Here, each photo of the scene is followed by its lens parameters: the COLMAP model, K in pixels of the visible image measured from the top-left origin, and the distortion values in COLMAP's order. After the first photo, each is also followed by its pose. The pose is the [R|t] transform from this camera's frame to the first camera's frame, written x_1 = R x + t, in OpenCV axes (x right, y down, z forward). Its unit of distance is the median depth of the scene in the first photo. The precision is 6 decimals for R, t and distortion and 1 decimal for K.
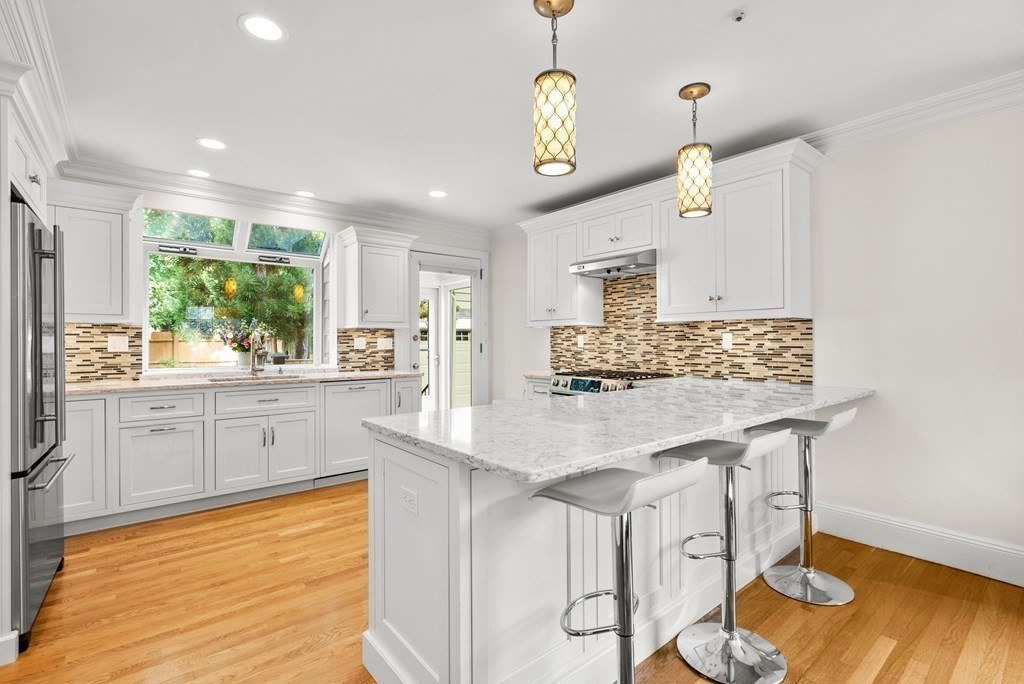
lens RADIAL K [[471.9, 0, 512.0], [0, 471.9, 342.0], [0, 0, 1]] dist [0.000714, 0.000094]
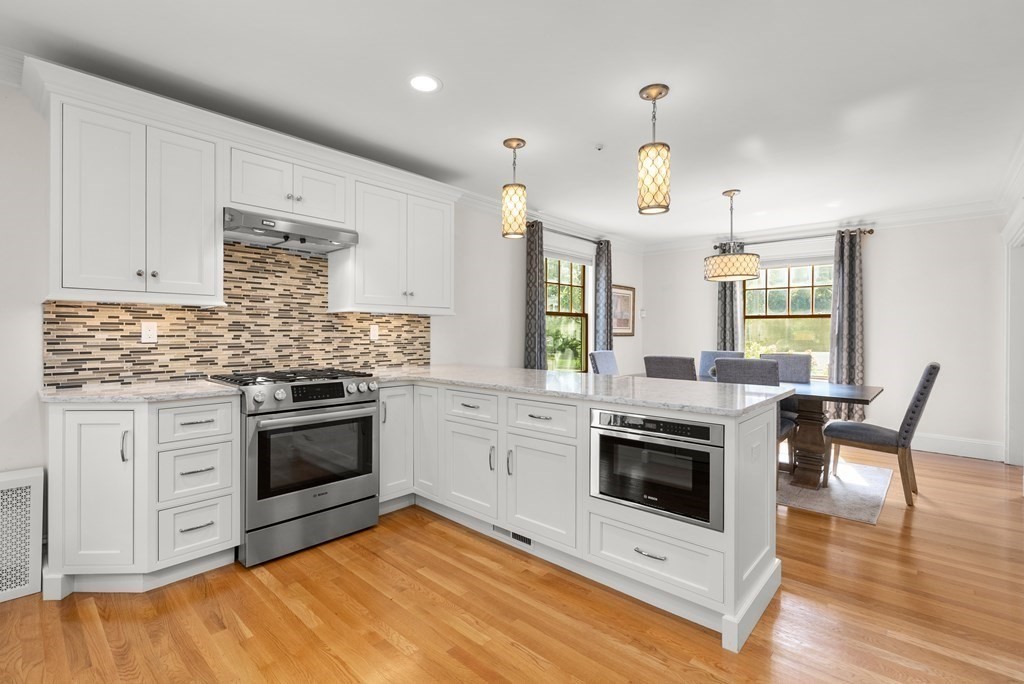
lens RADIAL K [[471.9, 0, 512.0], [0, 471.9, 342.0], [0, 0, 1]] dist [0.000714, 0.000094]
pose [[-0.130401, -0.015556, 0.991339, -0.594117], [0.001130, 0.999874, 0.015838, 0.003084], [-0.991461, 0.003185, -0.130367, 0.763503]]
